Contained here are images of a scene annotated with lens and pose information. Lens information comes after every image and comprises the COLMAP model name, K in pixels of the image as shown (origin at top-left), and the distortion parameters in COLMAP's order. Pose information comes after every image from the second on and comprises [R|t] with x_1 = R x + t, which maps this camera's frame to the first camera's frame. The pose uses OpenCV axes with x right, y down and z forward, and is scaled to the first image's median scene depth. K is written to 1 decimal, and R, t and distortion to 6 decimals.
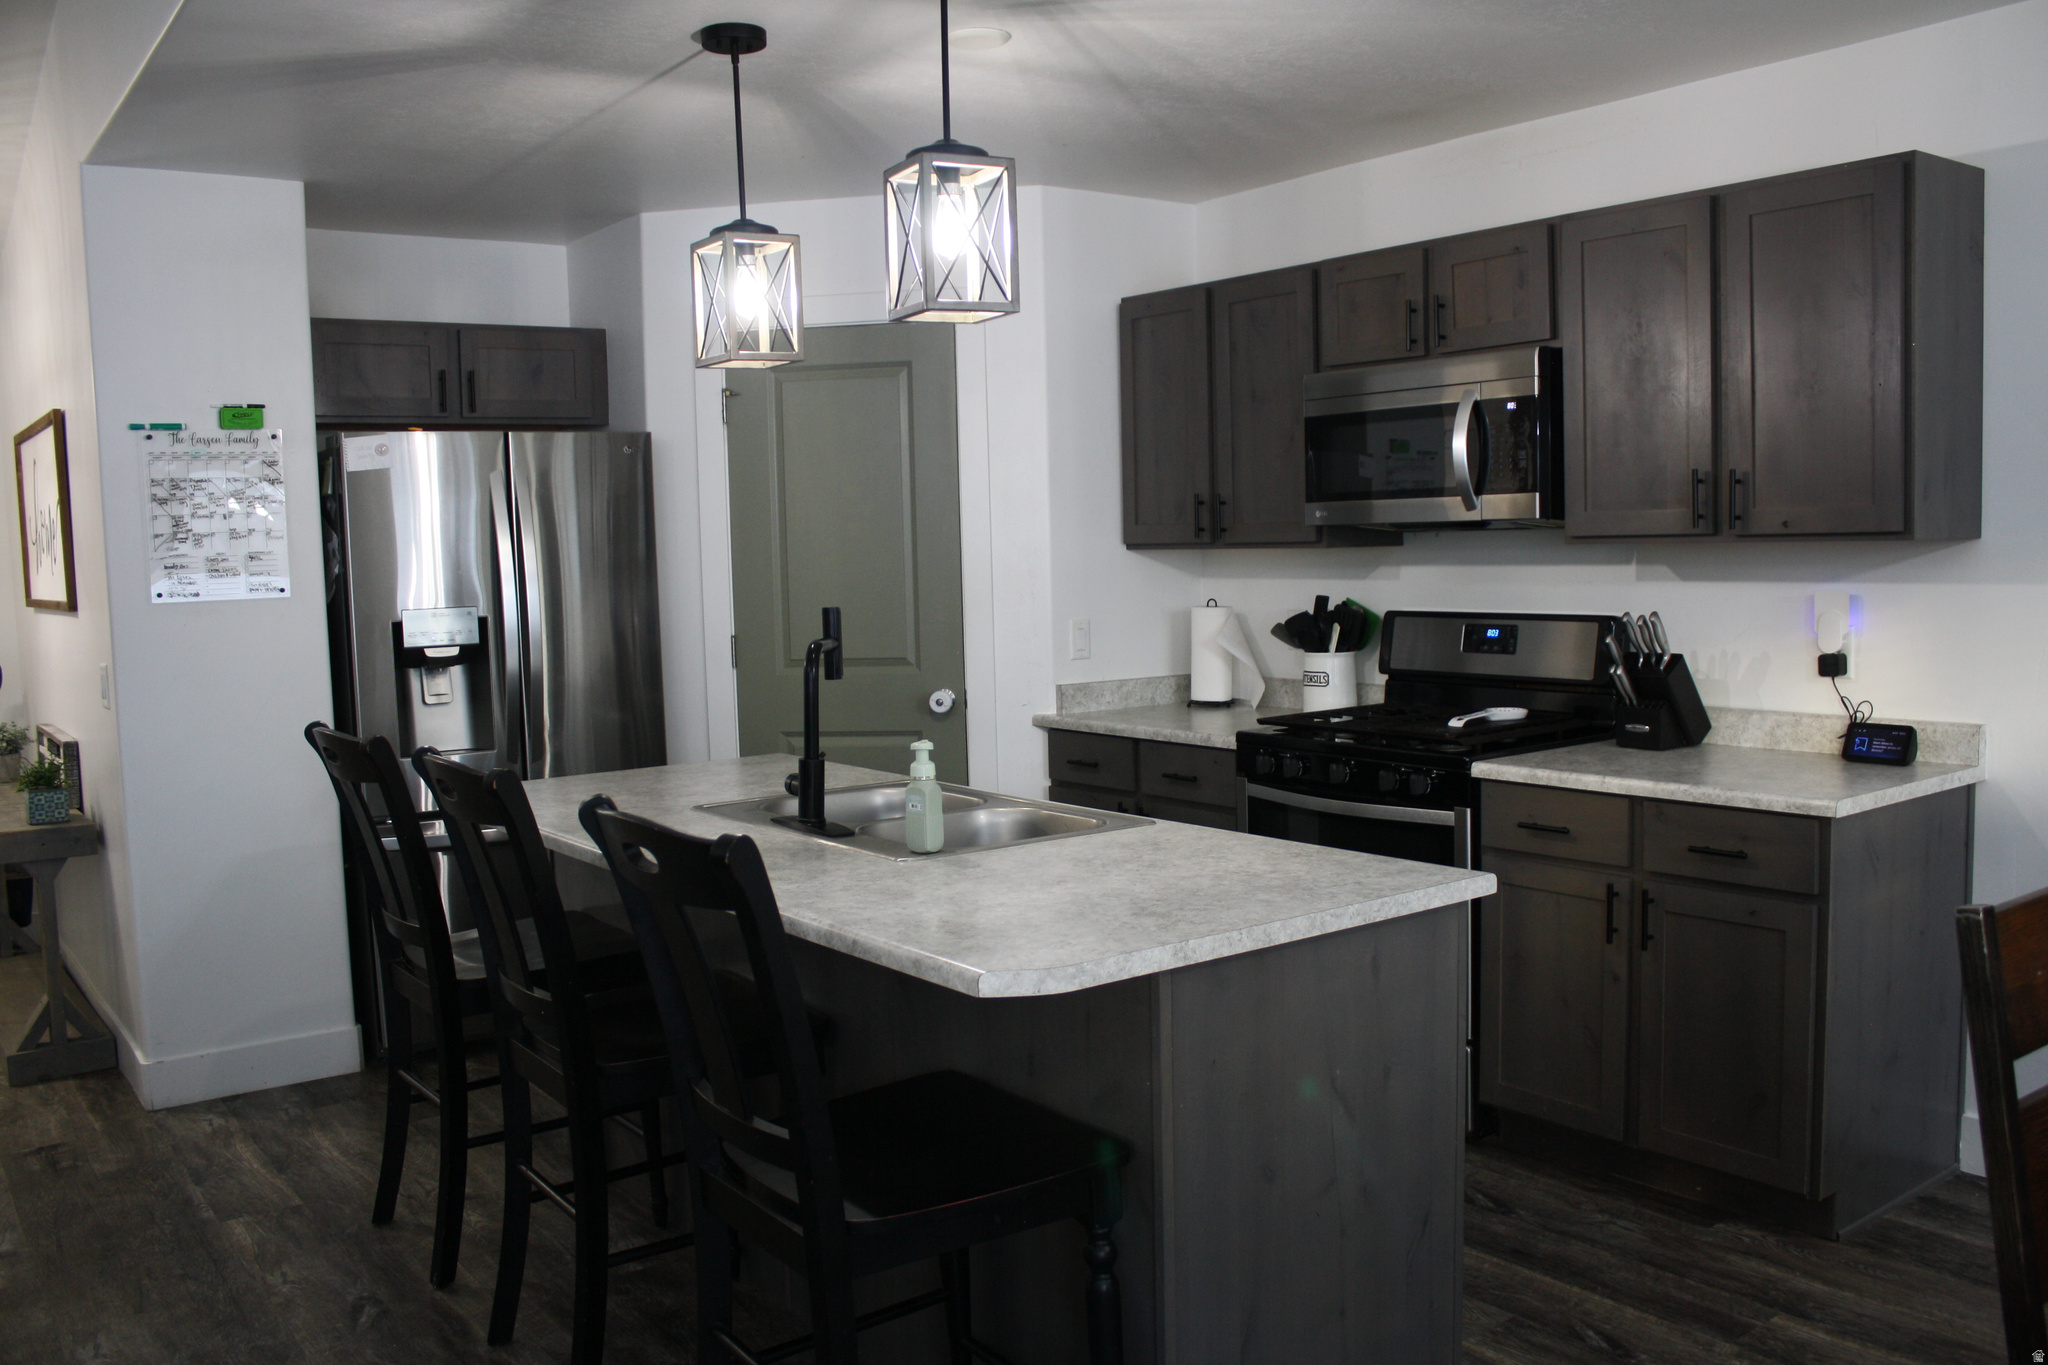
lens RADIAL K [[1725.3, 0, 1036.8], [0, 1725.3, 705.9], [0, 0, 1]] dist [-0.187070, 0.178508]
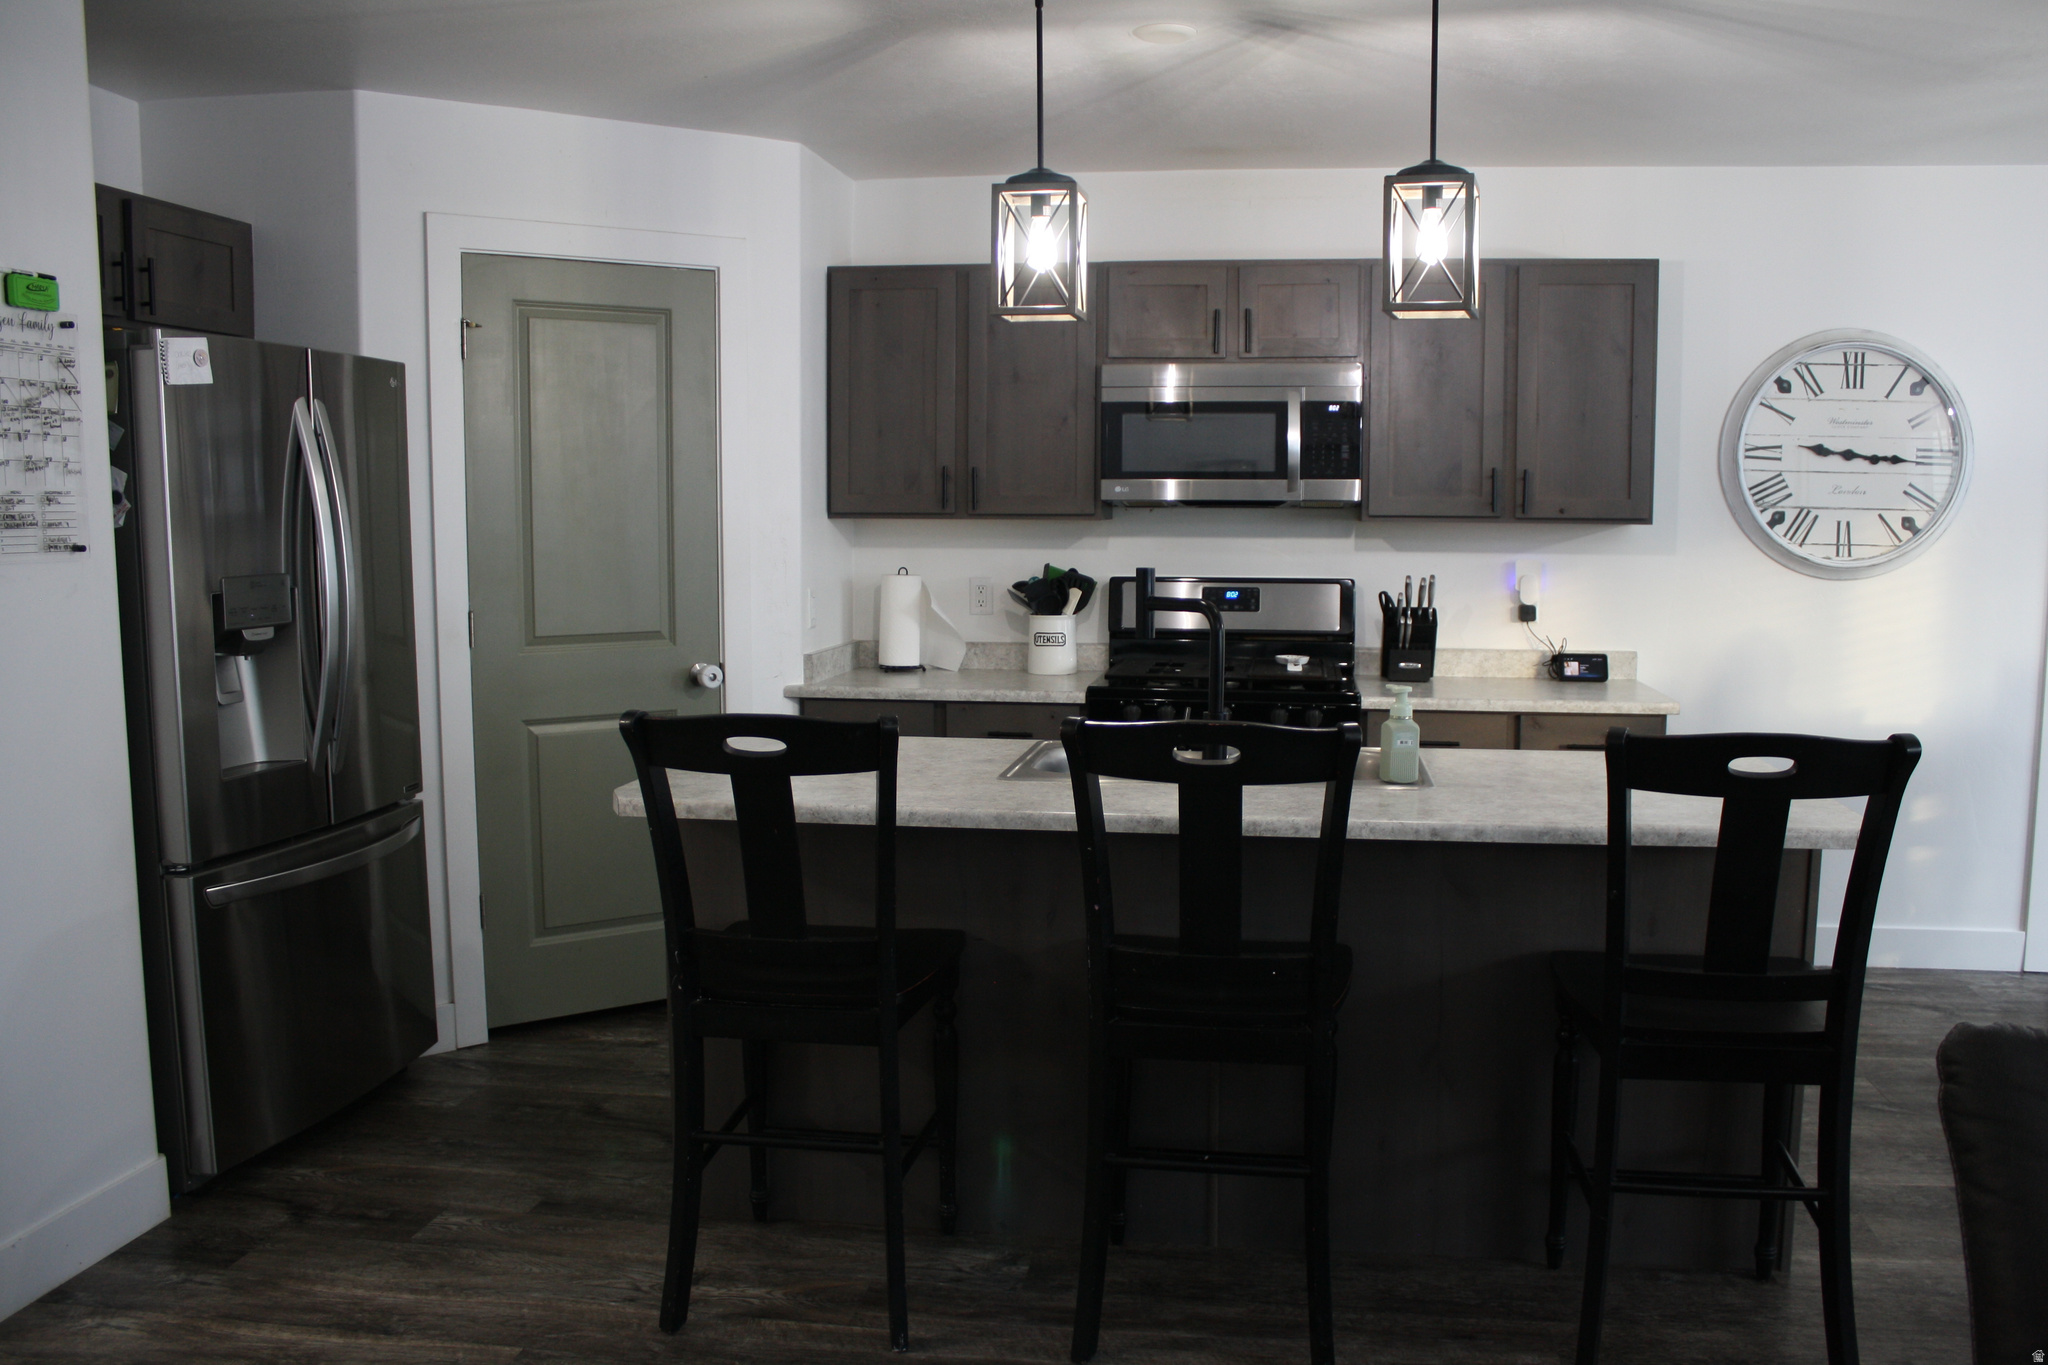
lens RADIAL K [[1725.3, 0, 1036.8], [0, 1725.3, 705.9], [0, 0, 1]] dist [-0.187070, 0.178508]
pose [[0.710120, -0.052596, 0.702113, -0.663507], [0.044889, 0.998559, 0.029402, -0.006367], [-0.702648, 0.010638, 0.711458, 0.237912]]
